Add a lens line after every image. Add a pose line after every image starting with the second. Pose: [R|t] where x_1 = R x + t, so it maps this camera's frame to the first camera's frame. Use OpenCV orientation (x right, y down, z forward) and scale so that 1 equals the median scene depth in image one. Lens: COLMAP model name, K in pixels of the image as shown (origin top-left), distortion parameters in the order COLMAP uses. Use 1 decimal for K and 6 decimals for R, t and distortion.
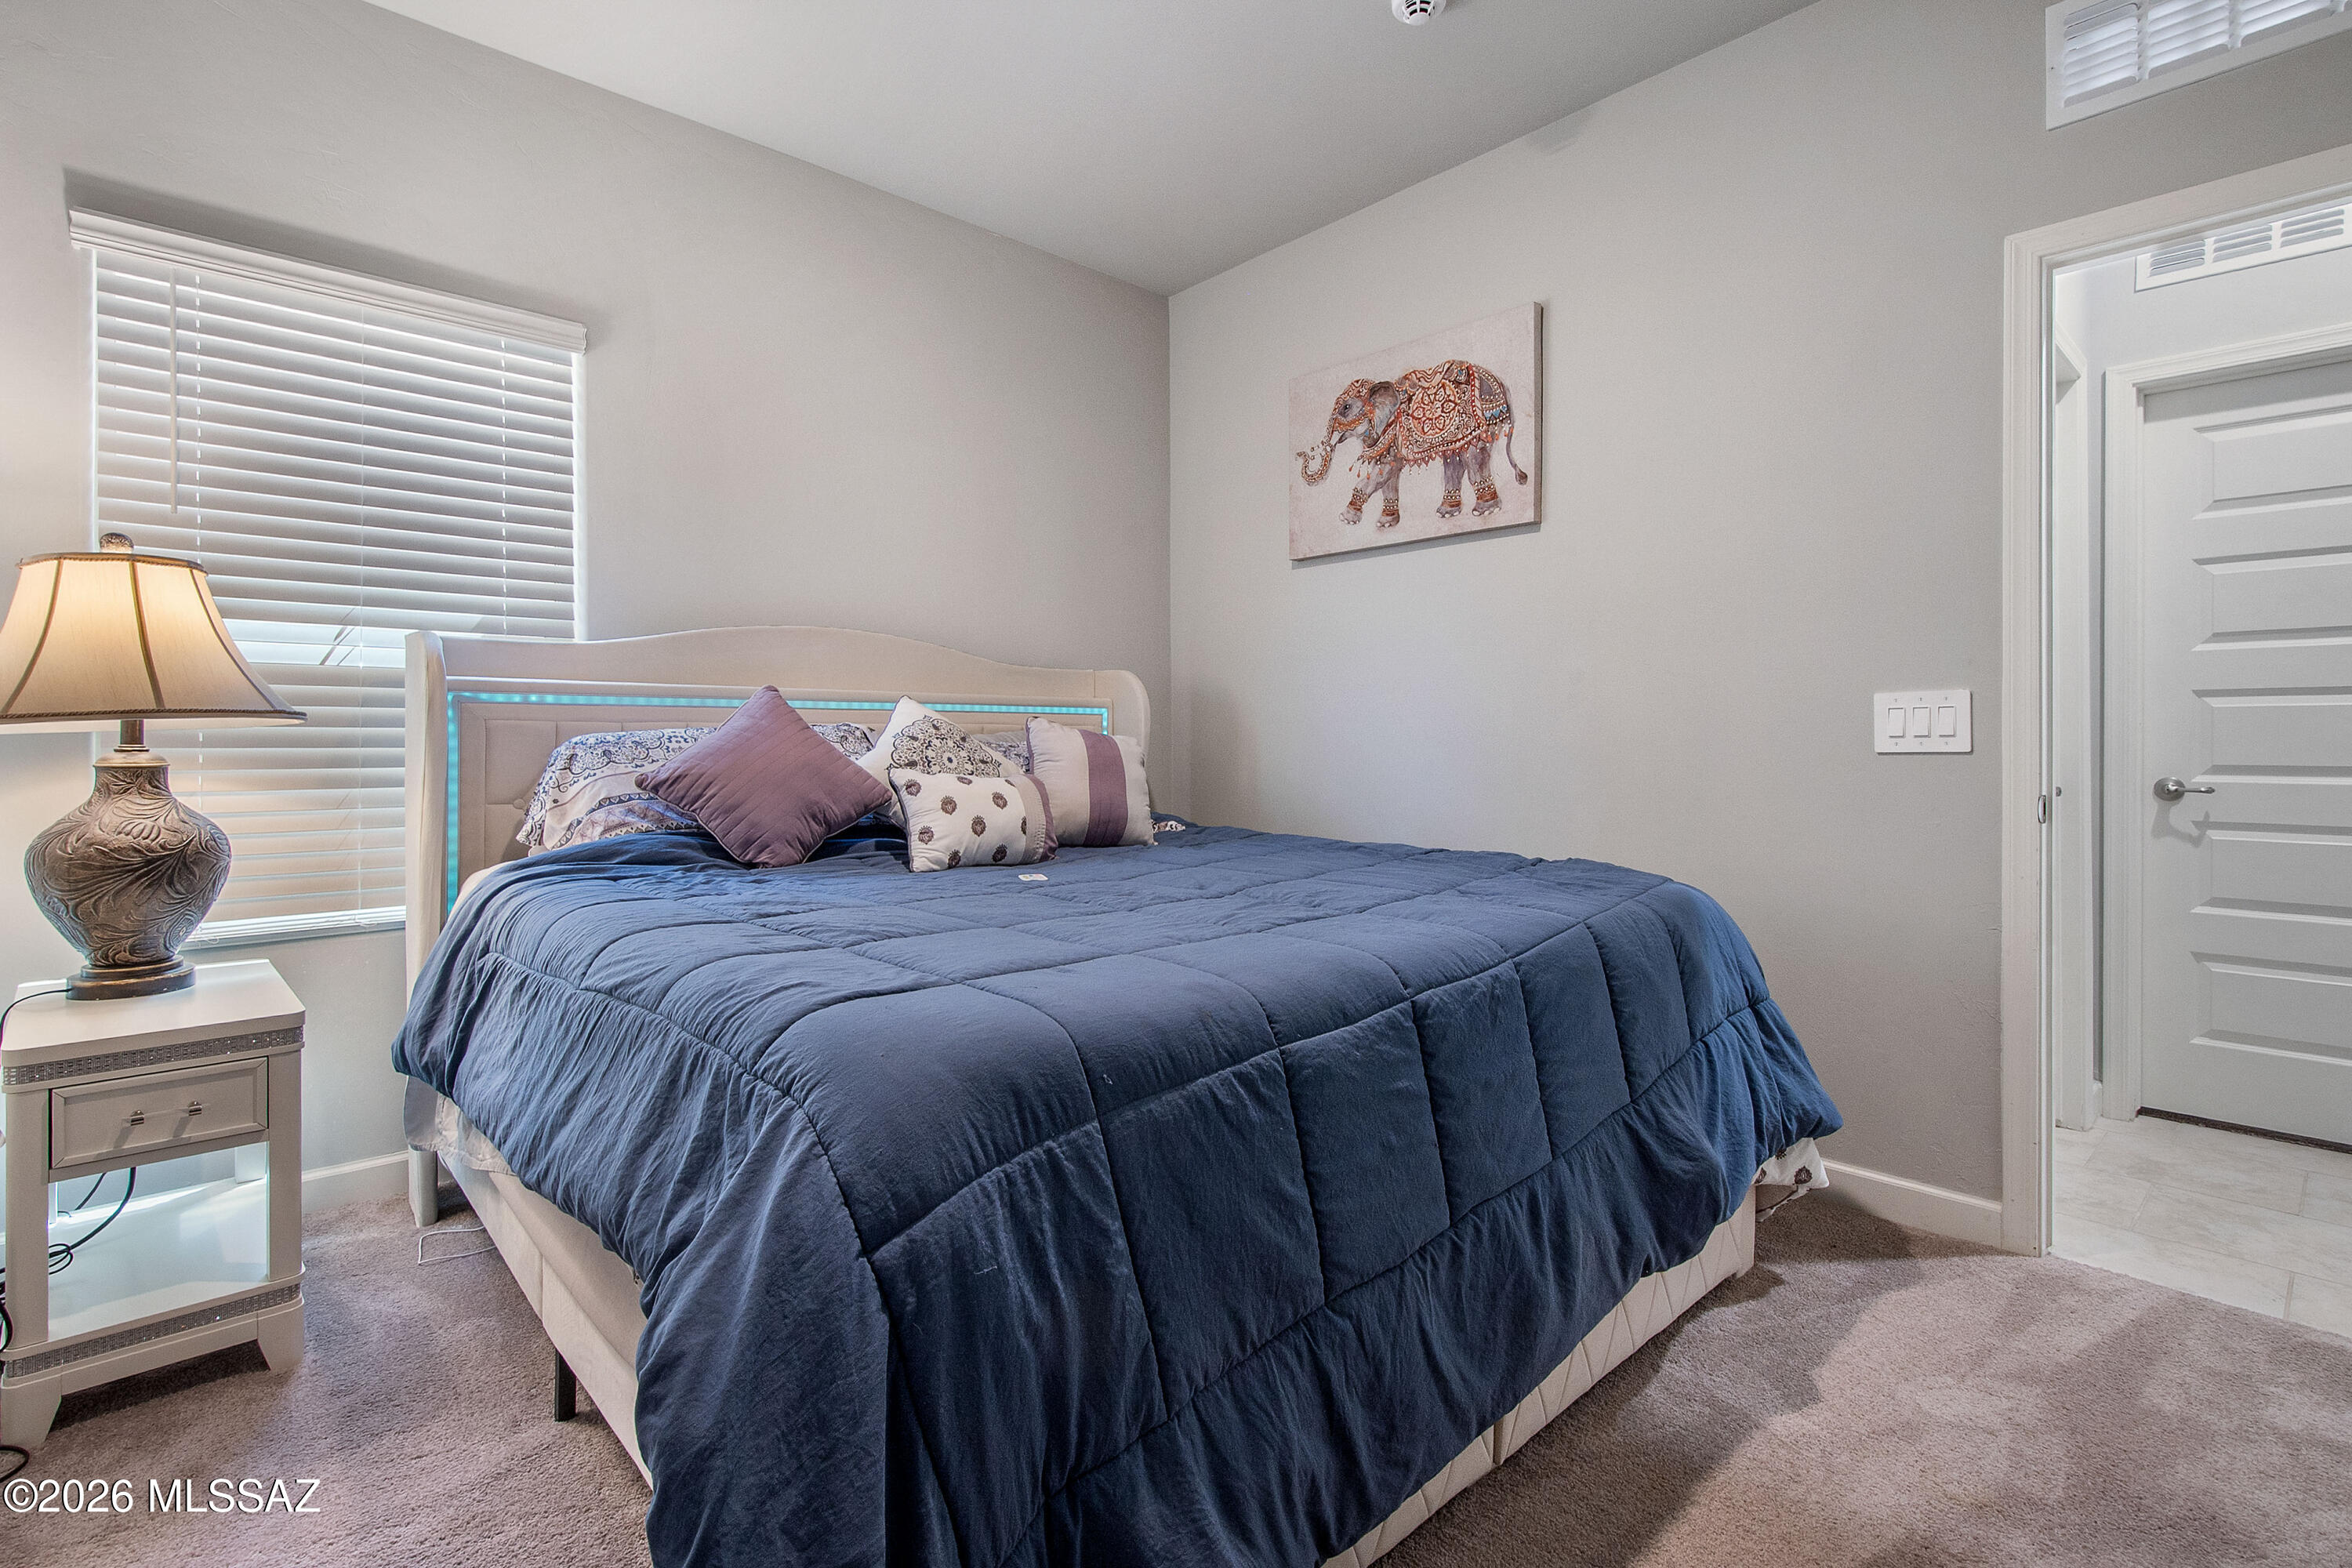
lens RADIAL K [[1085.7, 0, 1177.7], [0, 1085.7, 749.7], [0, 0, 1]] dist [0.001002, 0.000067]
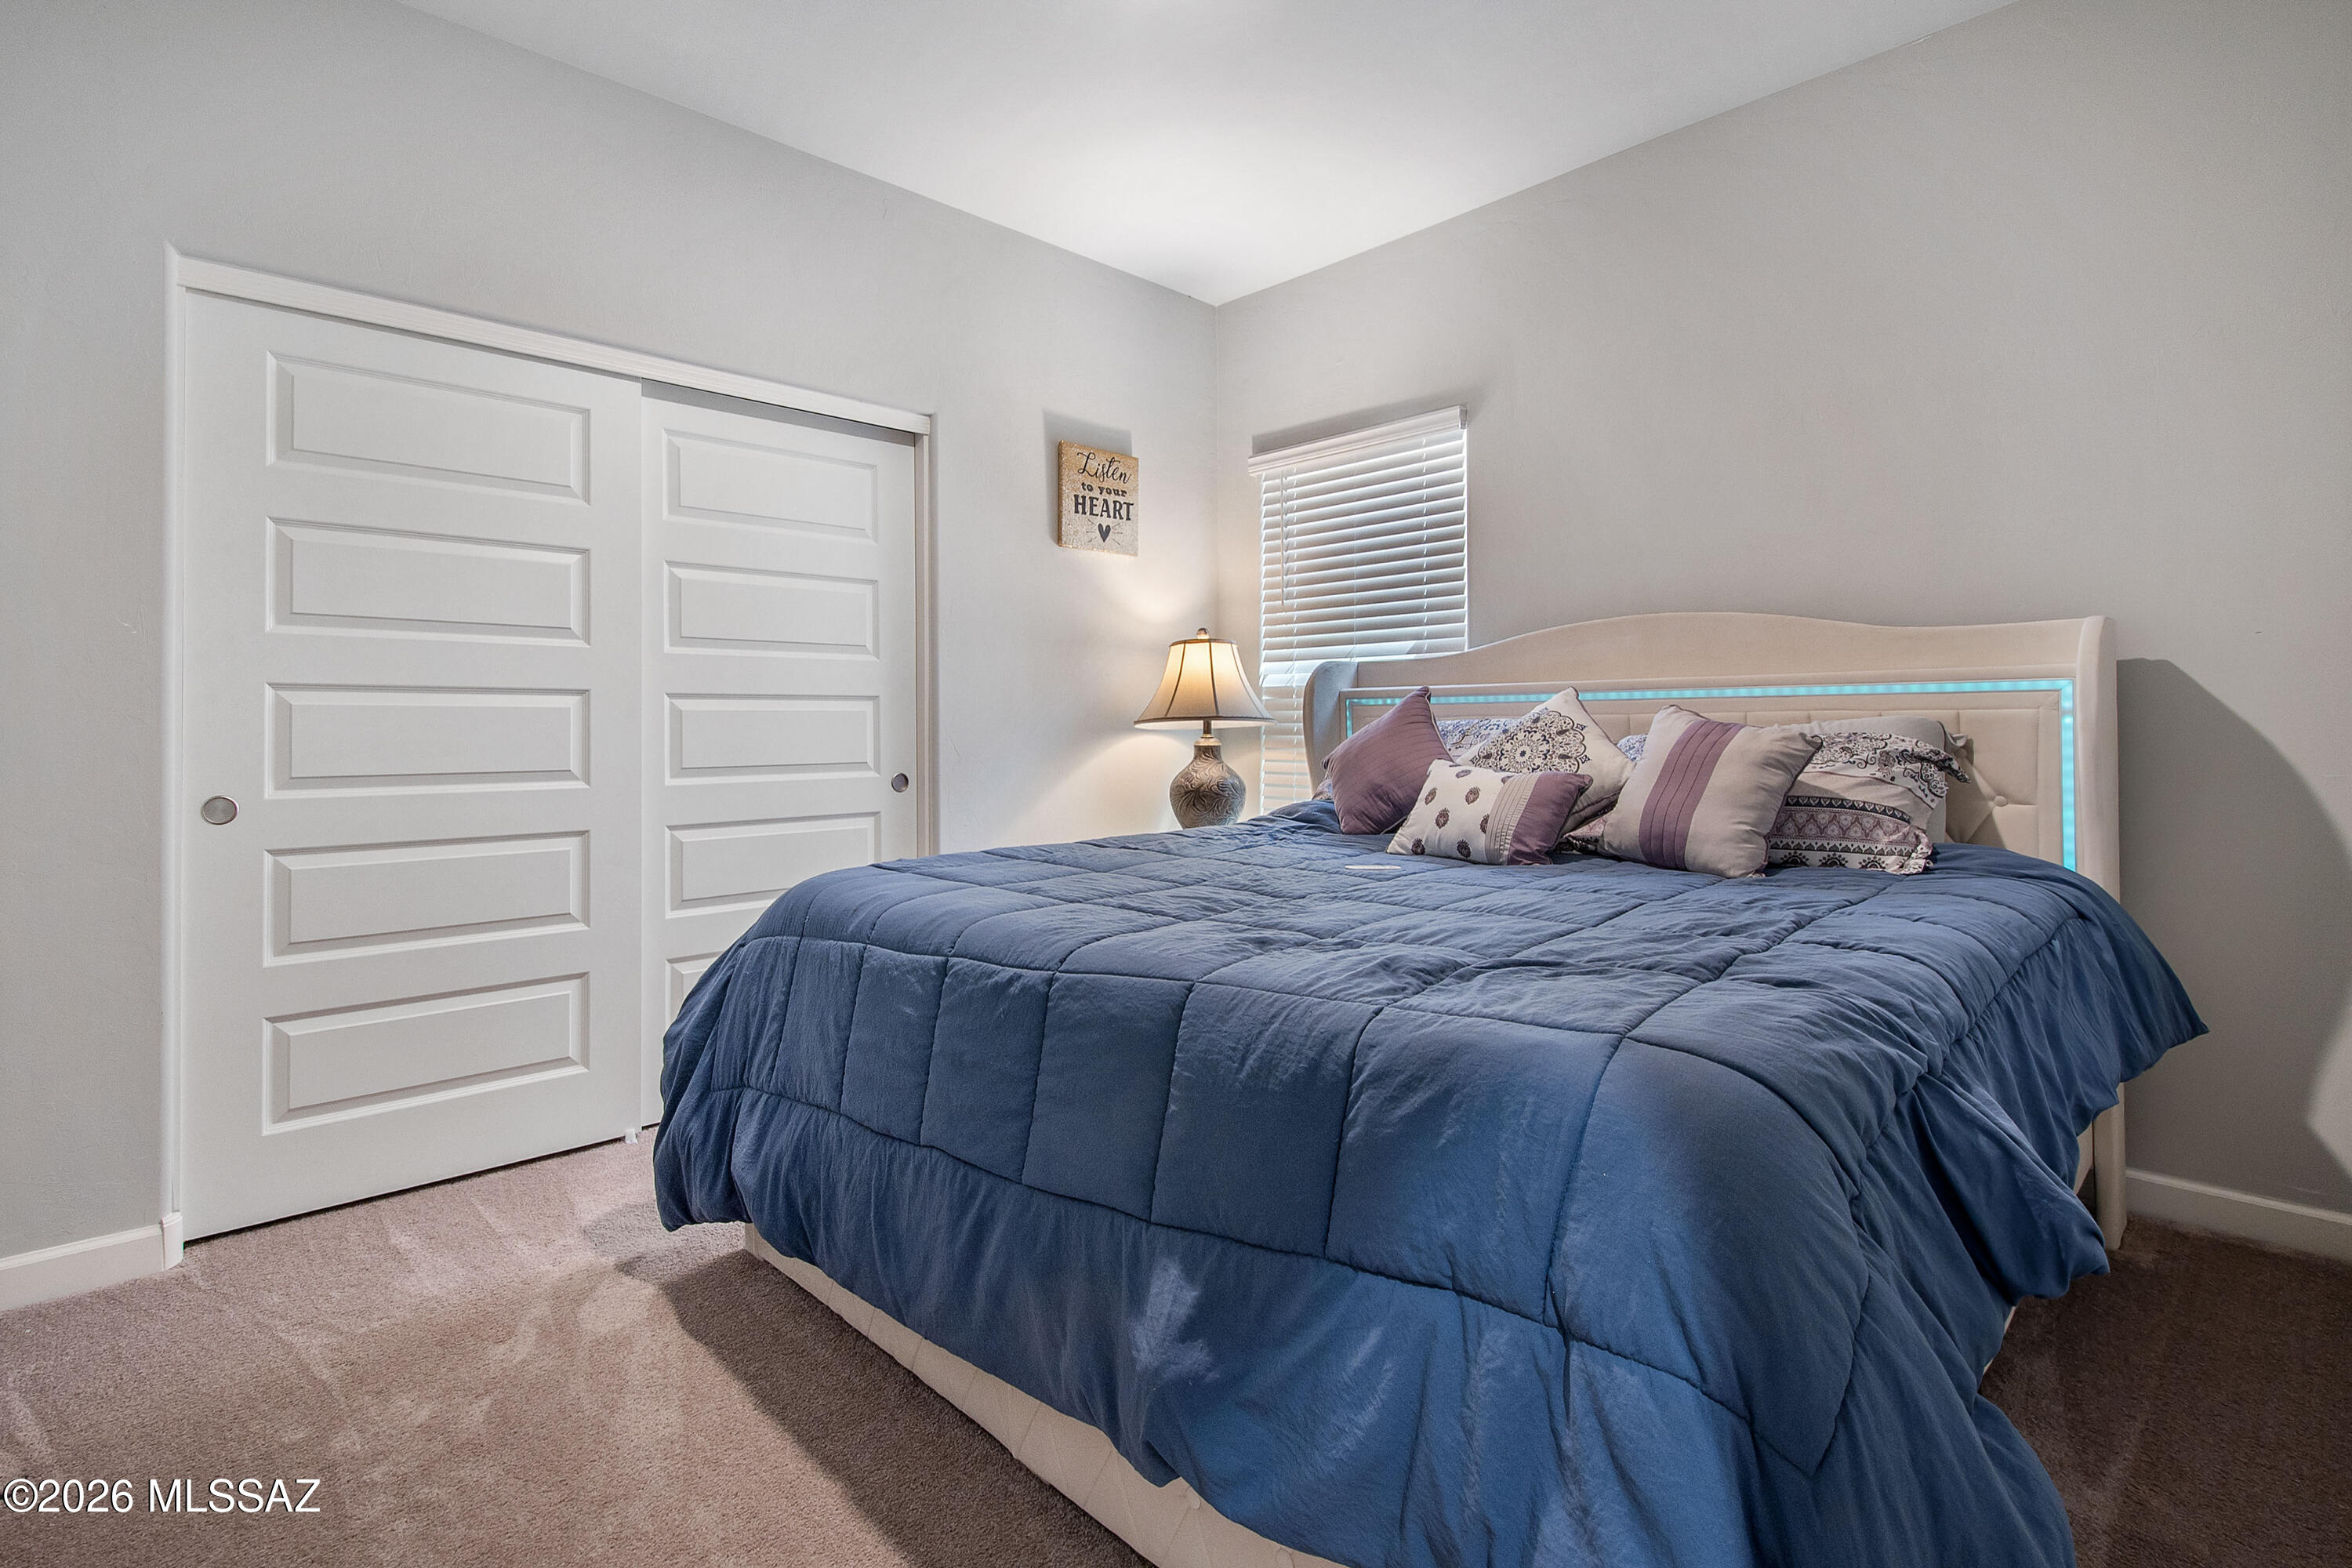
lens RADIAL K [[1127.2, 0, 1178.8], [0, 1127.2, 720.5], [0, 0, 1]] dist [0.000219, 0.000109]
pose [[0.019746, -0.003203, -0.999800, 0.891094], [-0.002490, 0.999992, -0.003252, -0.018116], [0.999802, 0.002554, 0.019738, 0.744561]]
